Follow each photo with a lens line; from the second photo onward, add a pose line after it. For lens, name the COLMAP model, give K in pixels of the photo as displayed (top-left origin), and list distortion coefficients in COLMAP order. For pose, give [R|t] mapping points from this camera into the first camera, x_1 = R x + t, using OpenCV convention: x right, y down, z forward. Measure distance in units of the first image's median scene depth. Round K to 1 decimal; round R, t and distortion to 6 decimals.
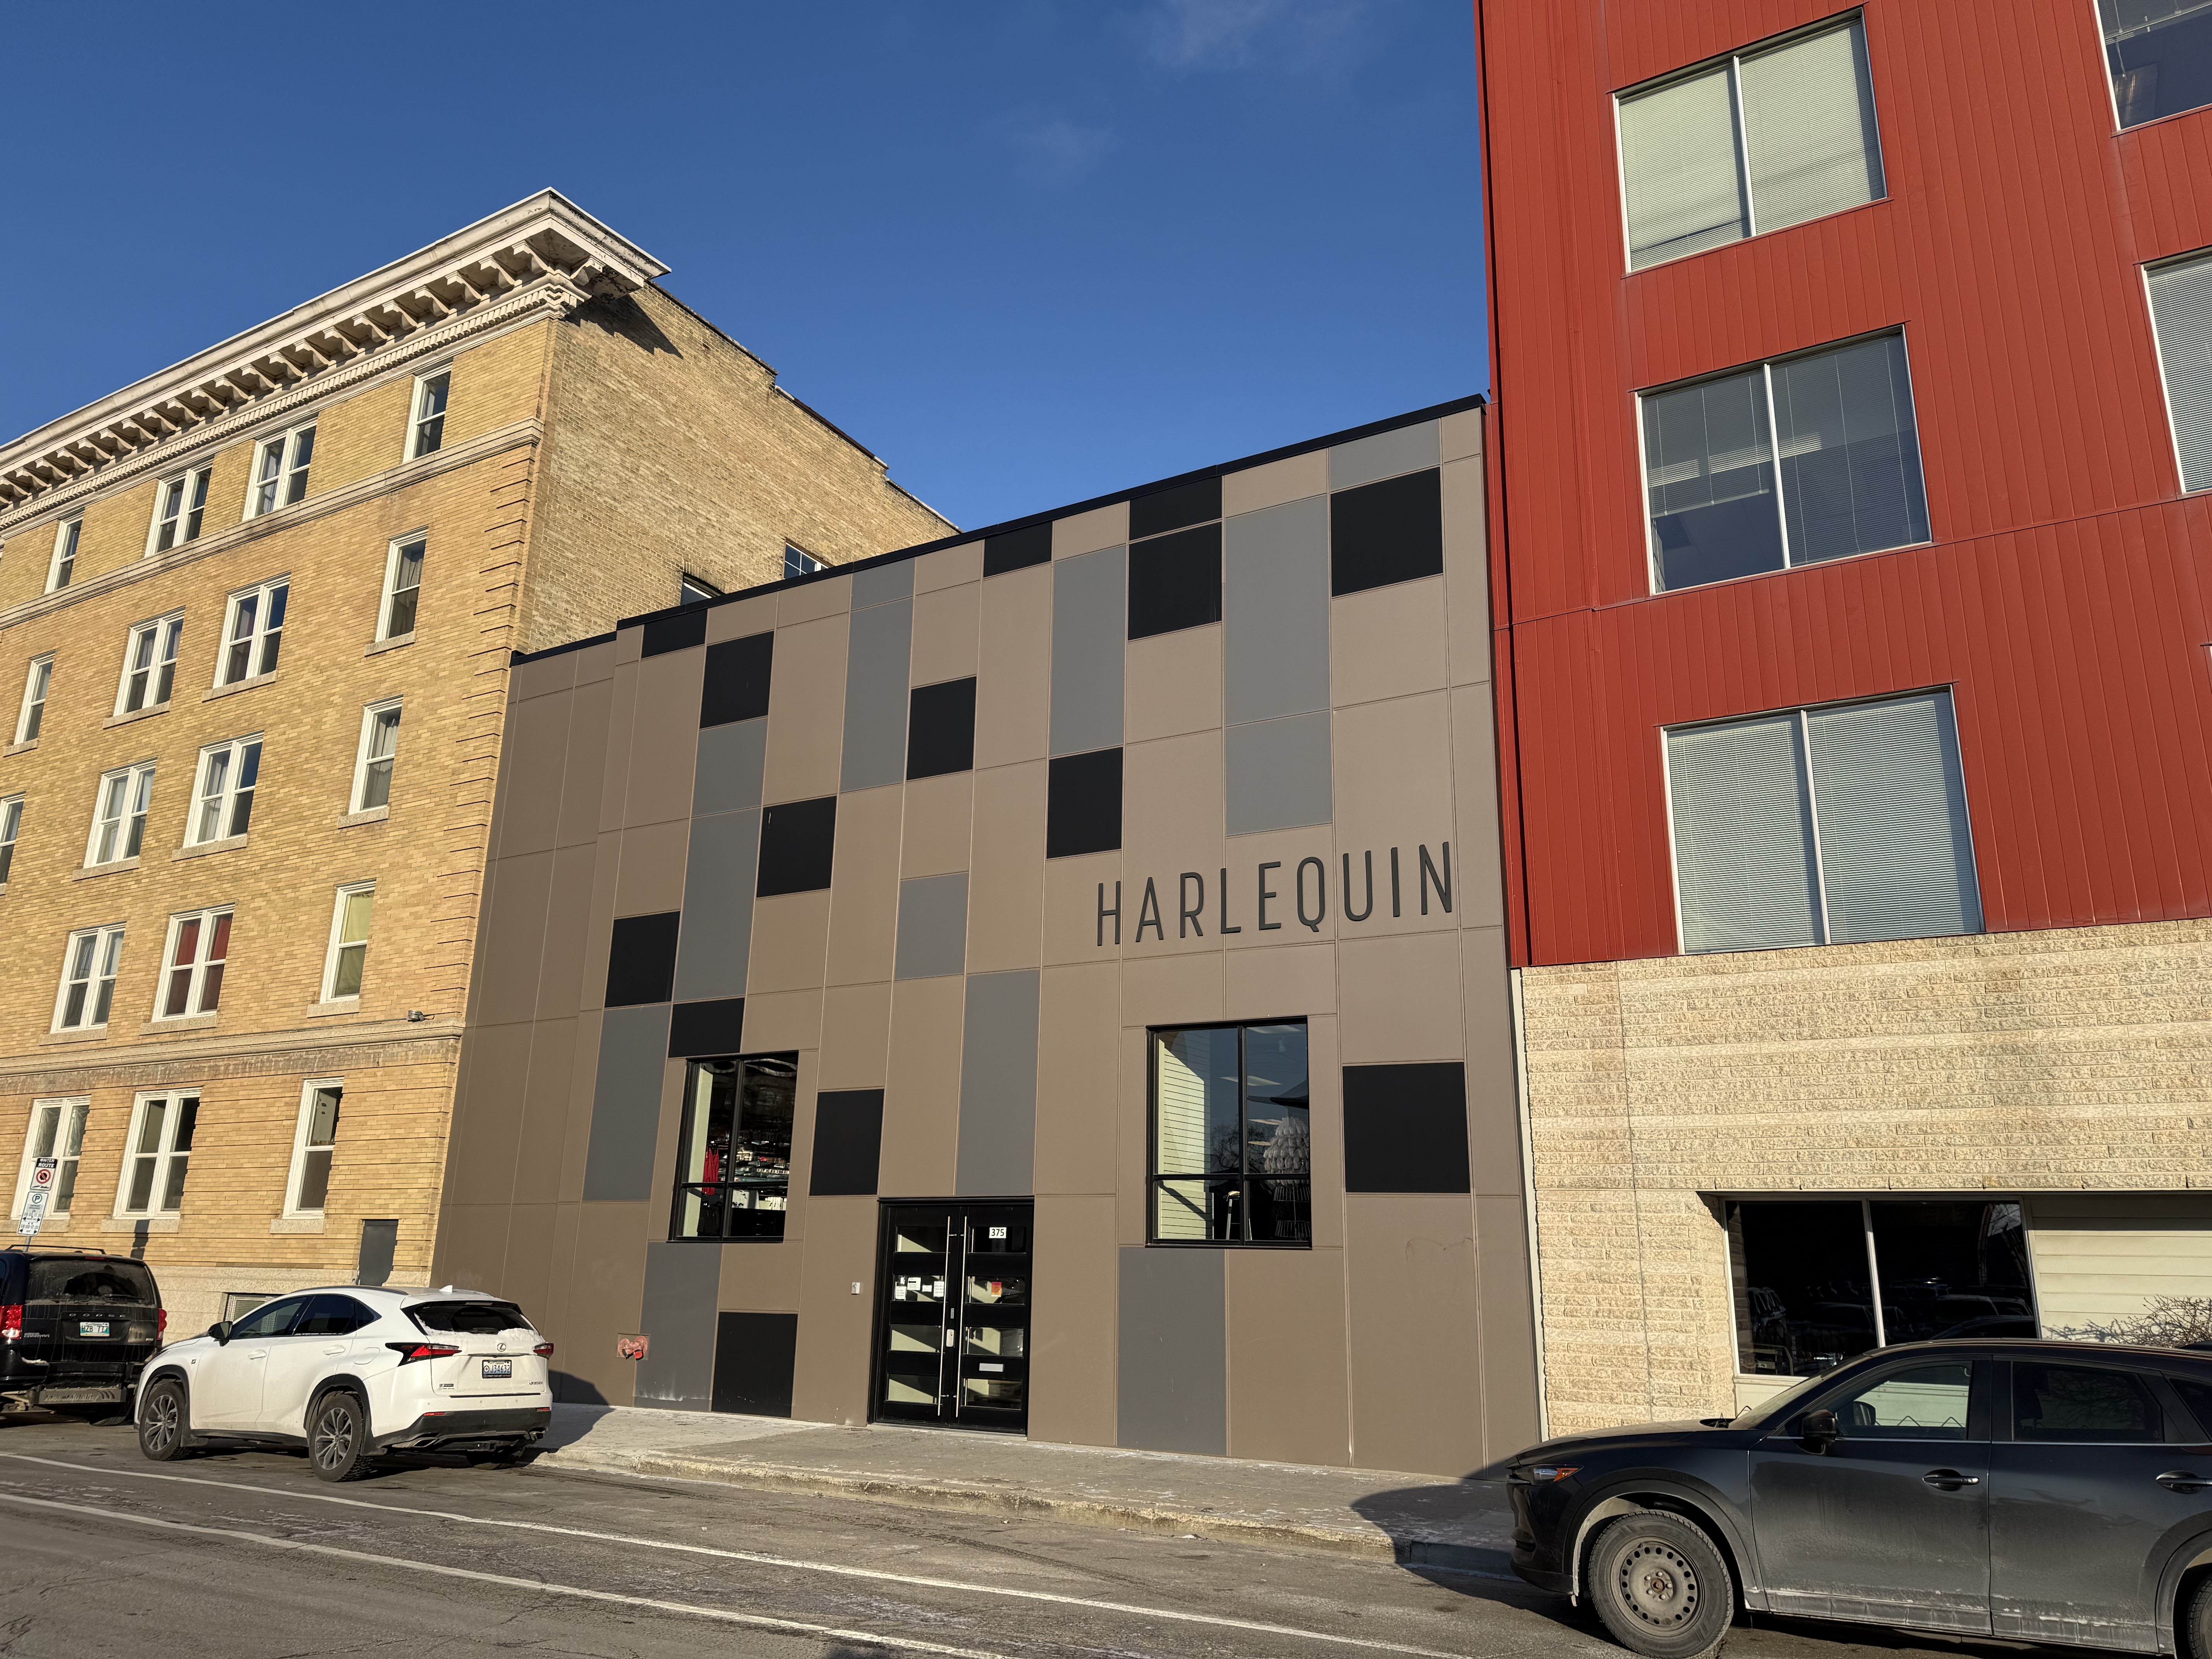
lens RADIAL K [[1558.5, 0, 1106.0], [0, 1558.5, 829.5], [0, 0, 1]] dist [0.152500, -0.231762]
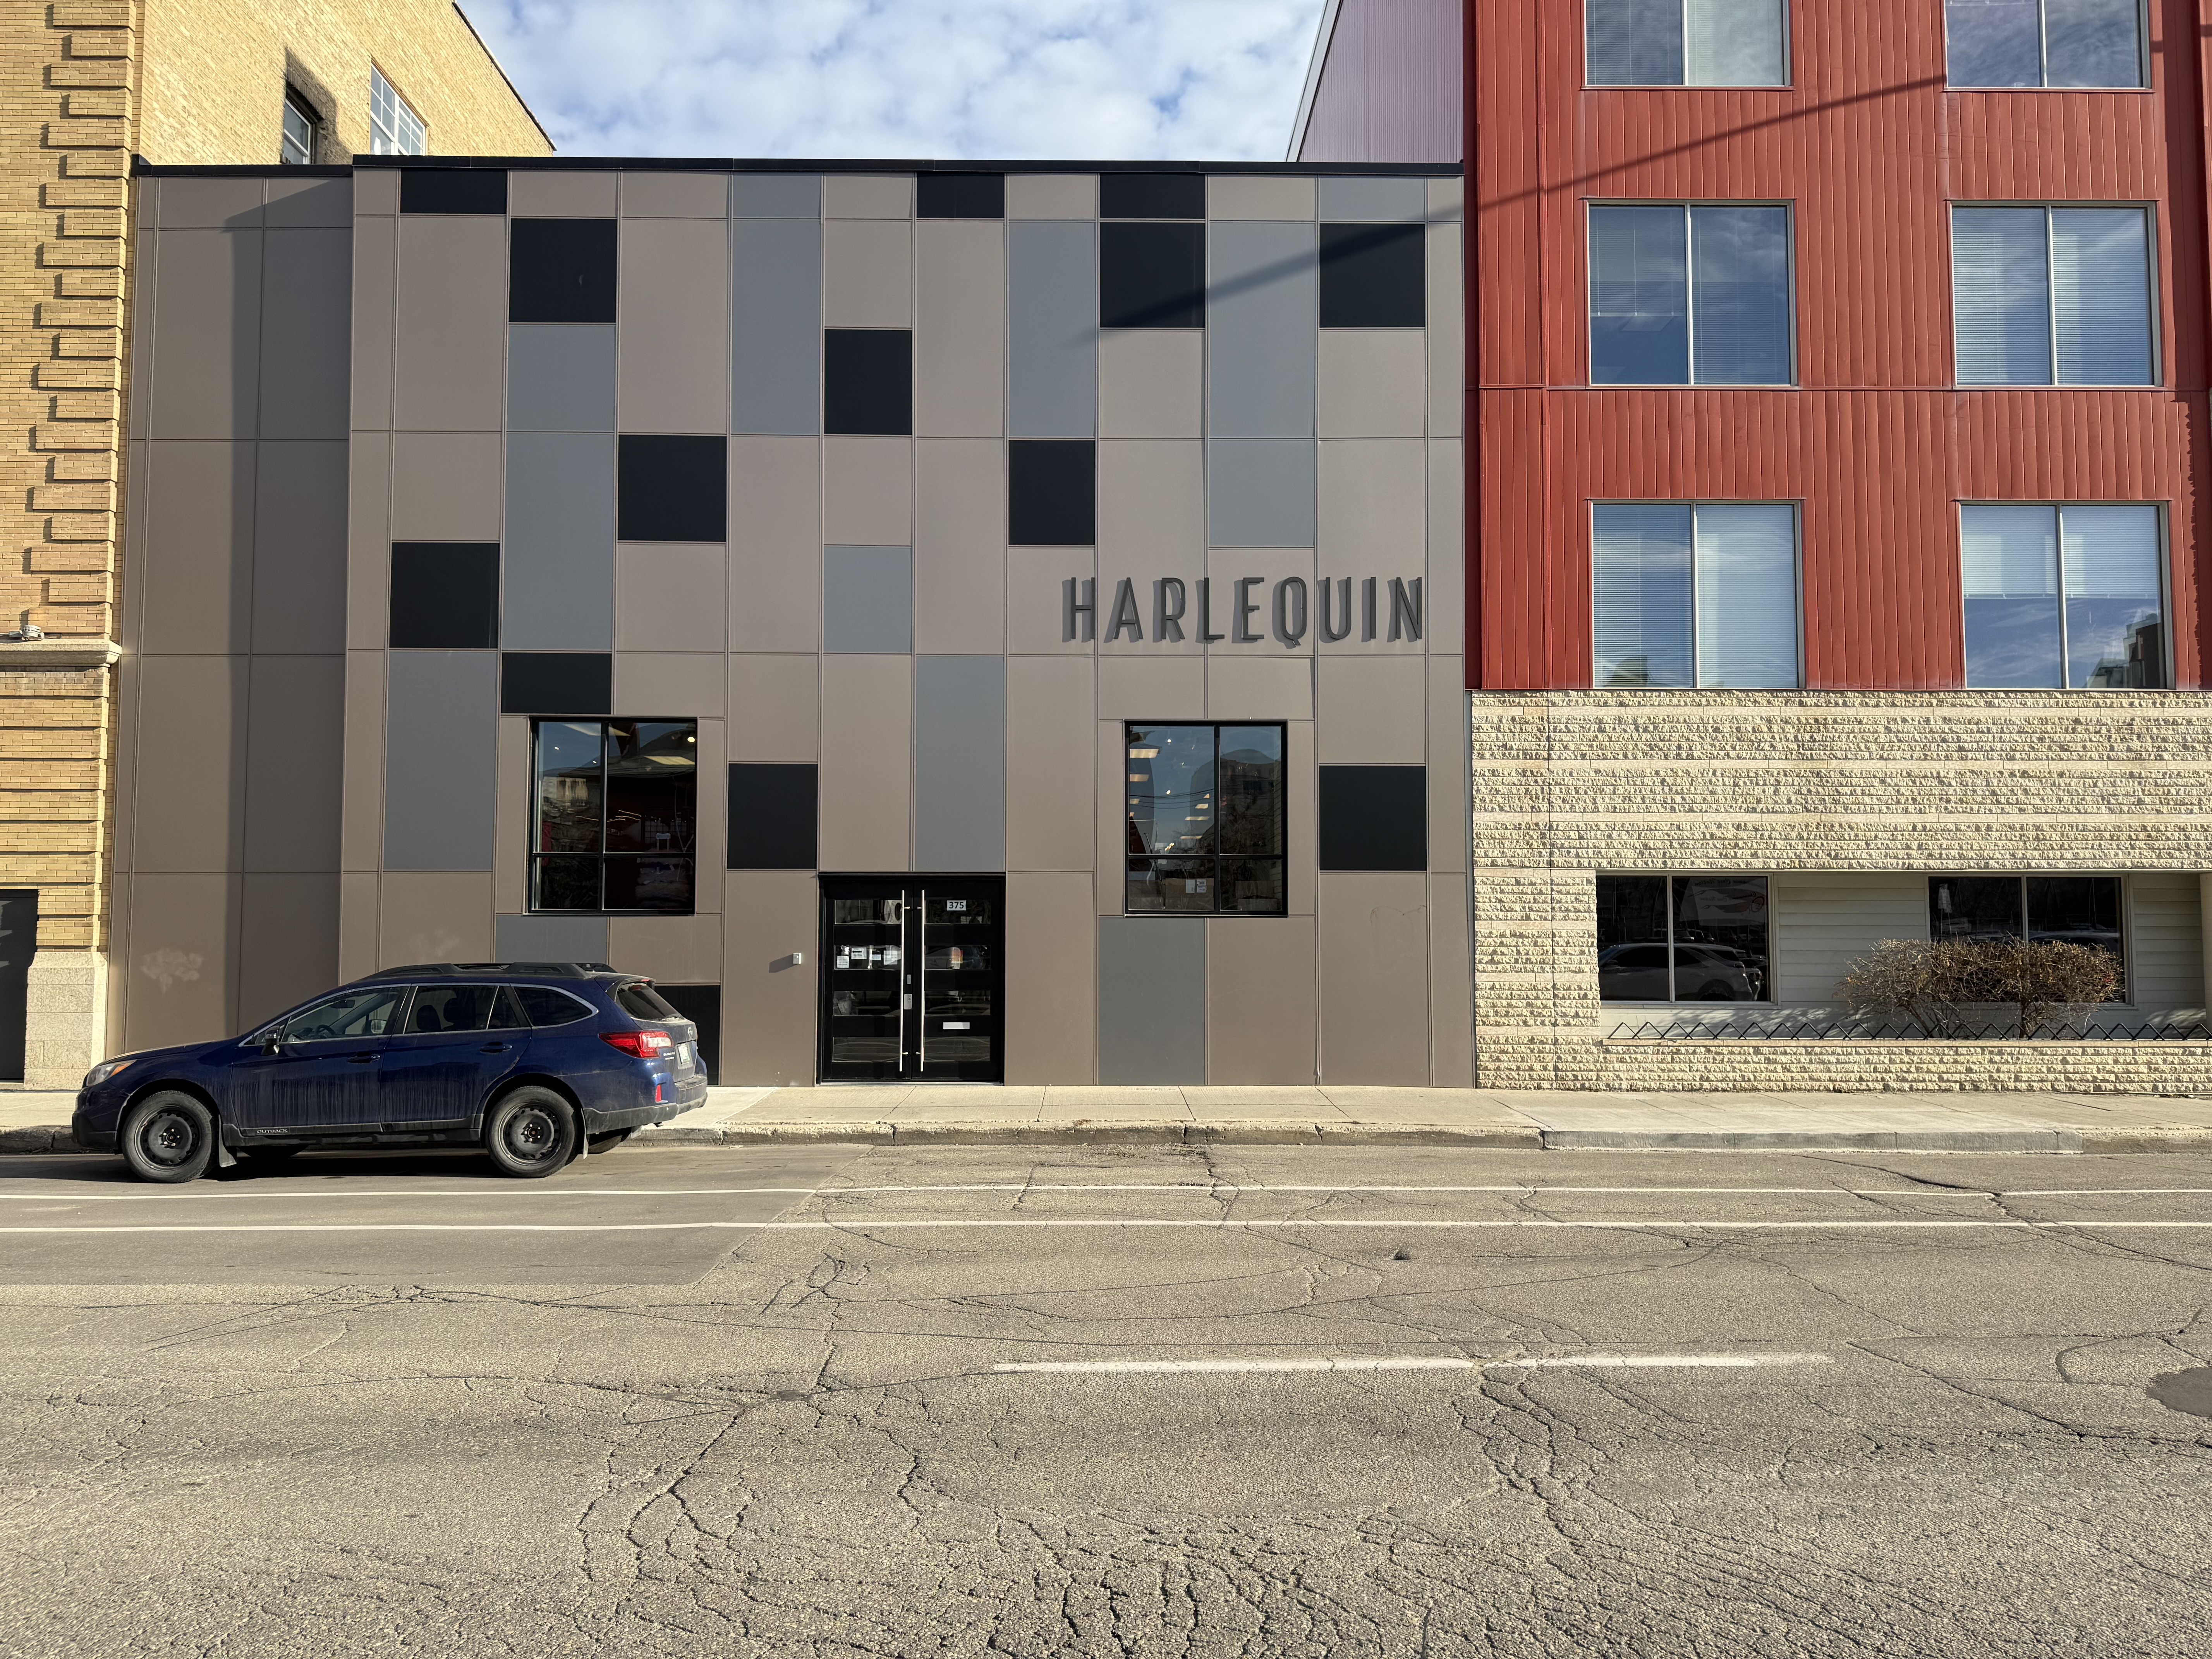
lens RADIAL K [[1558.5, 0, 1106.0], [0, 1558.5, 829.5], [0, 0, 1]] dist [0.152500, -0.231762]
pose [[0.853170, 0.011277, 0.521512, -0.525619], [-0.125874, 0.974672, 0.184849, 0.003322], [-0.506218, -0.223353, 0.832980, 0.098552]]
